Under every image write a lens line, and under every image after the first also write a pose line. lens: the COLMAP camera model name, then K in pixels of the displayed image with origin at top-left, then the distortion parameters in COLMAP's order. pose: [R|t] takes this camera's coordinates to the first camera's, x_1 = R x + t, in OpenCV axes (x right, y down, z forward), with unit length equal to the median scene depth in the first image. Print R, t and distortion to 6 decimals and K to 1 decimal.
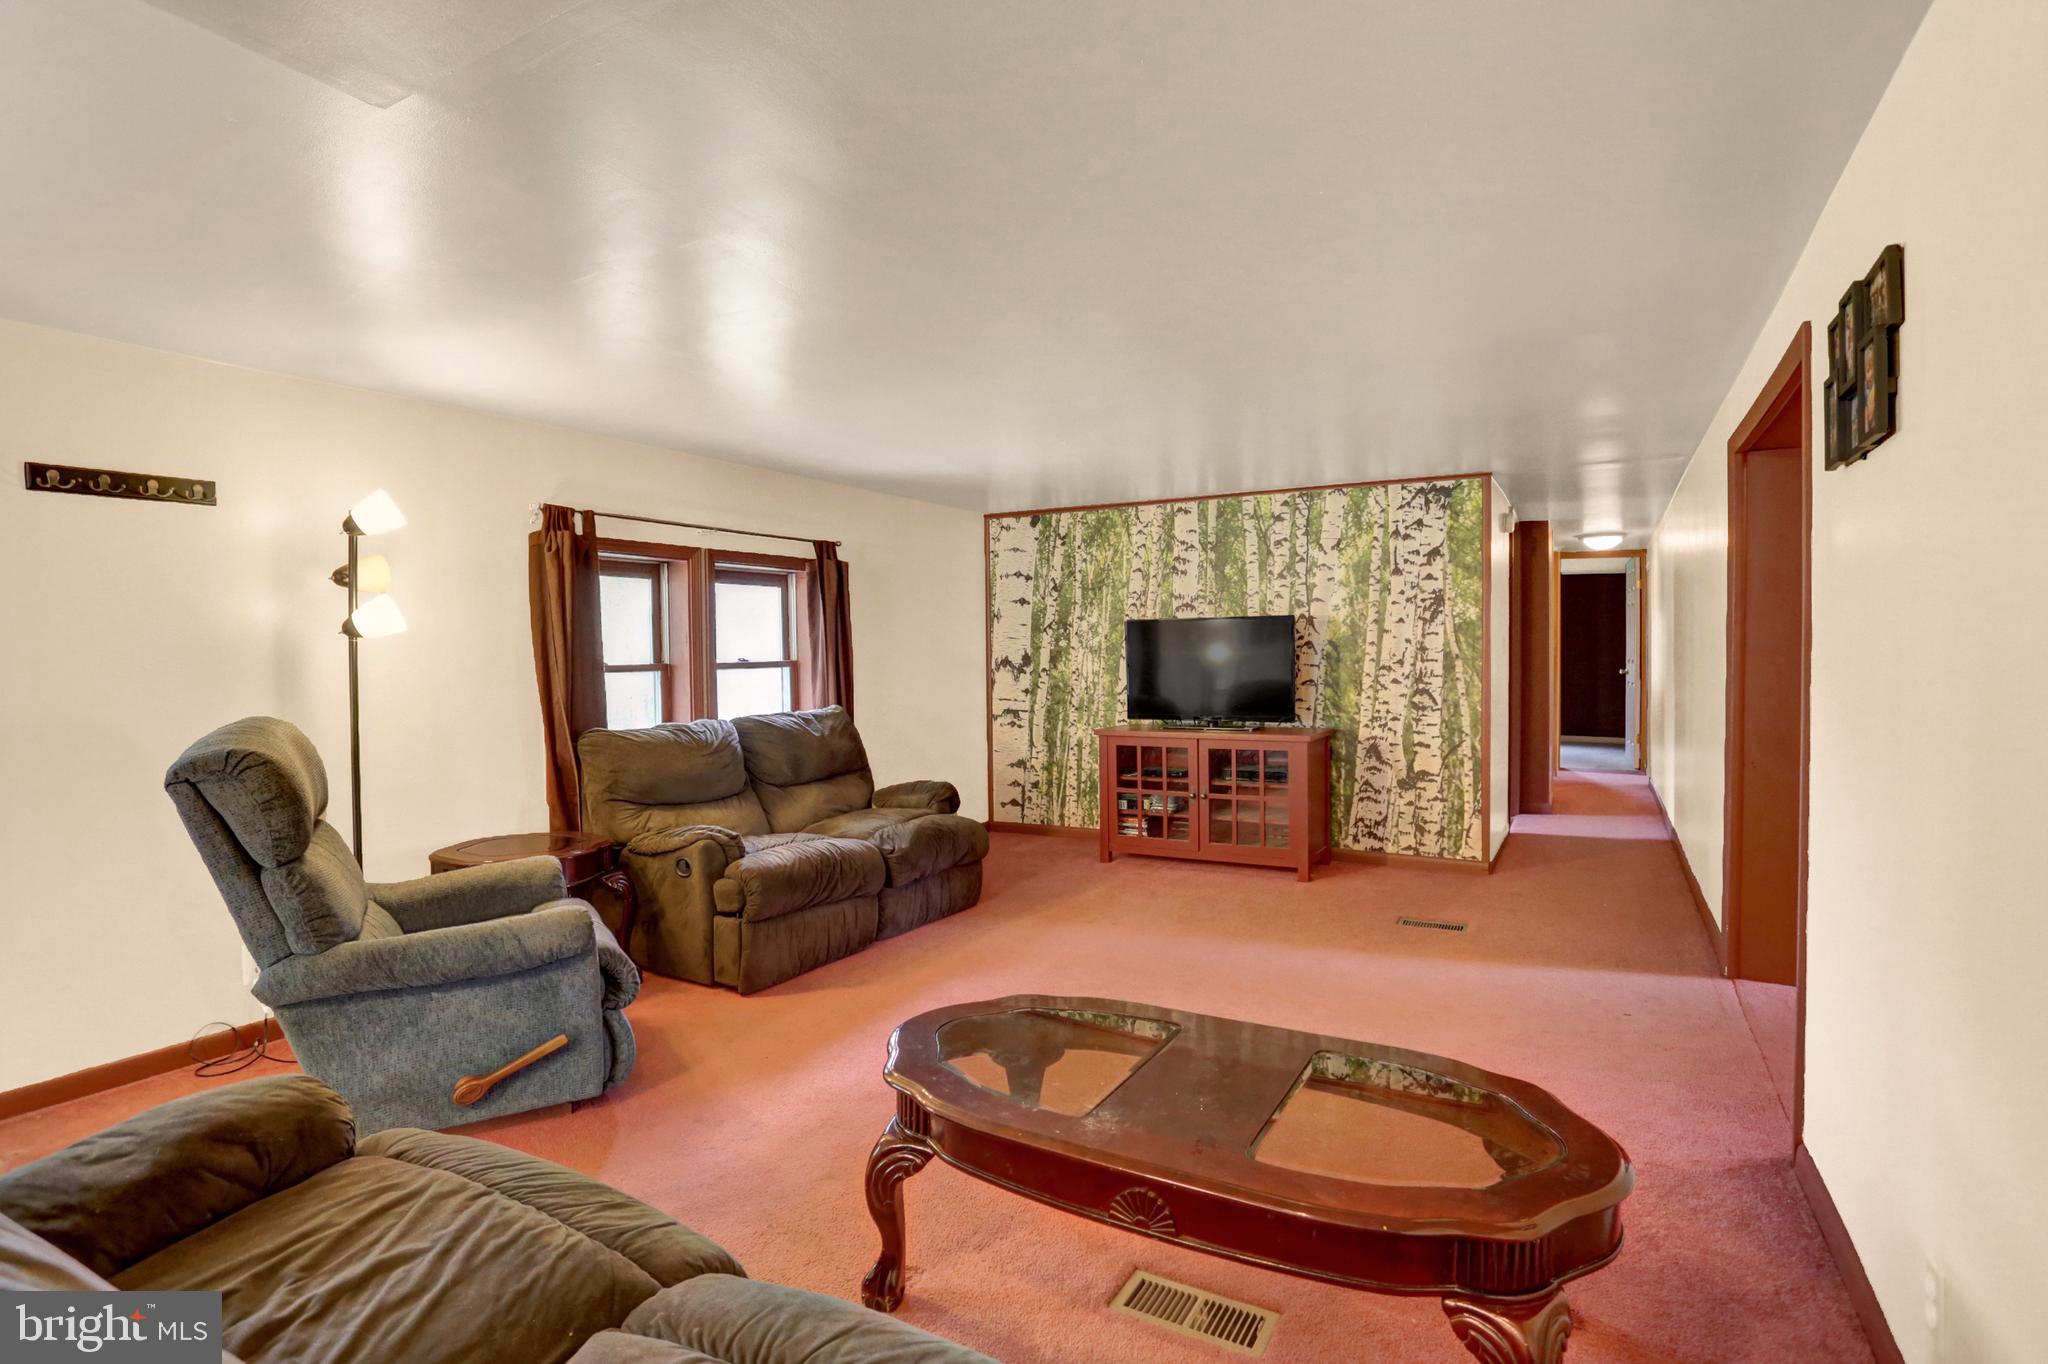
lens RADIAL K [[1021.1, 0, 1050.1], [0, 1021.1, 666.6], [0, 0, 1]] dist [-0.053762, 0.021861]
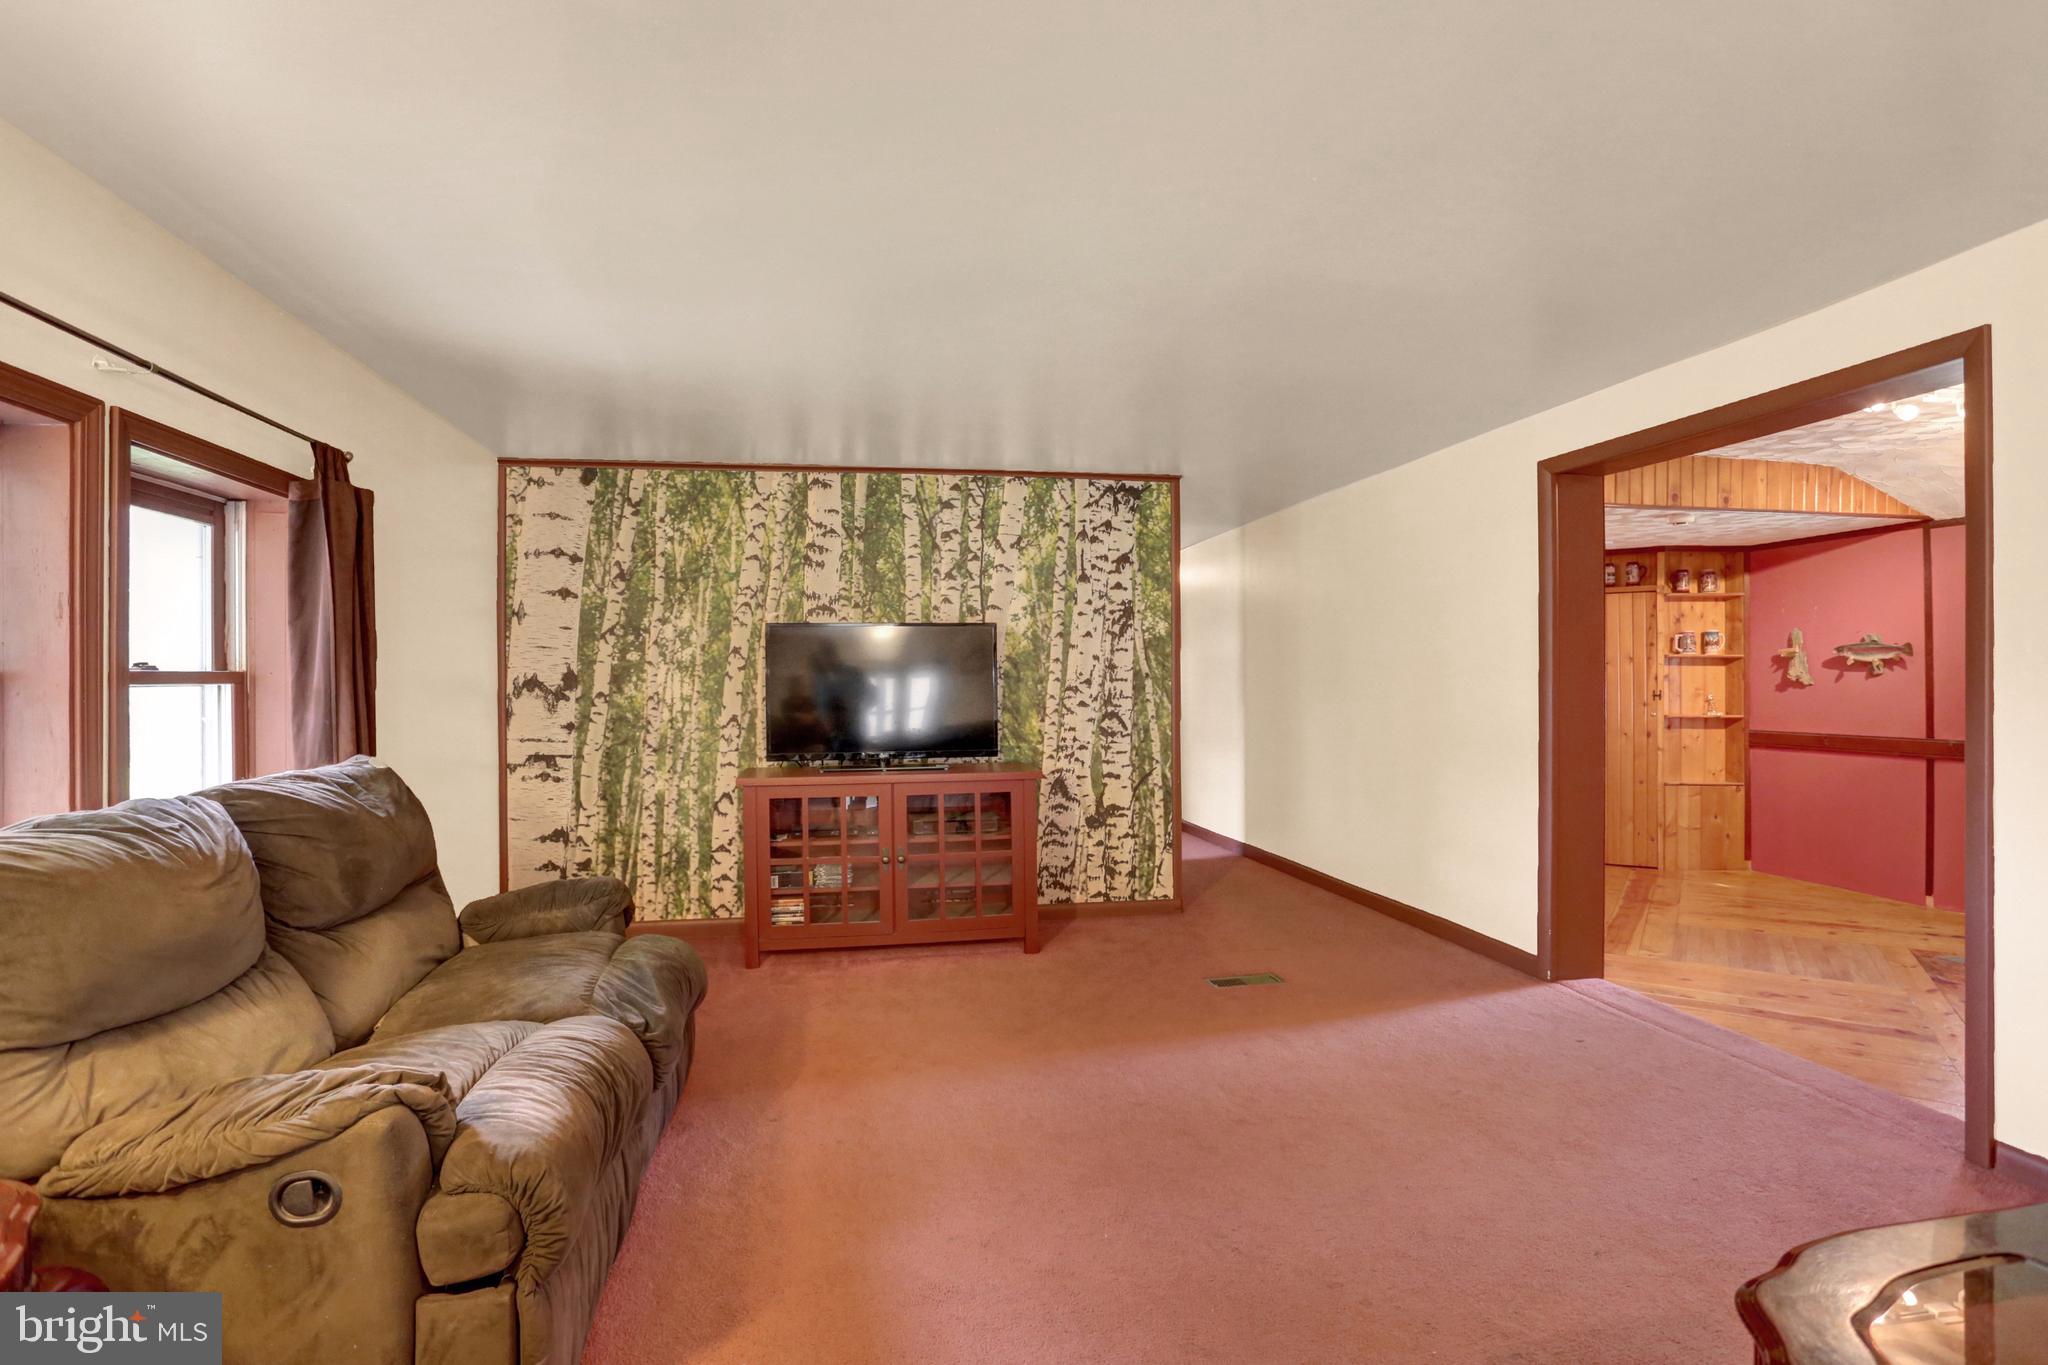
lens RADIAL K [[1021.1, 0, 1020.3], [0, 1021.1, 676.0], [0, 0, 1]] dist [-0.053762, 0.021861]
pose [[0.780047, 0.008436, 0.625665, -0.240360], [0.008651, 0.999668, -0.024265, 0.010805], [-0.625662, 0.024341, 0.779715, 0.339151]]
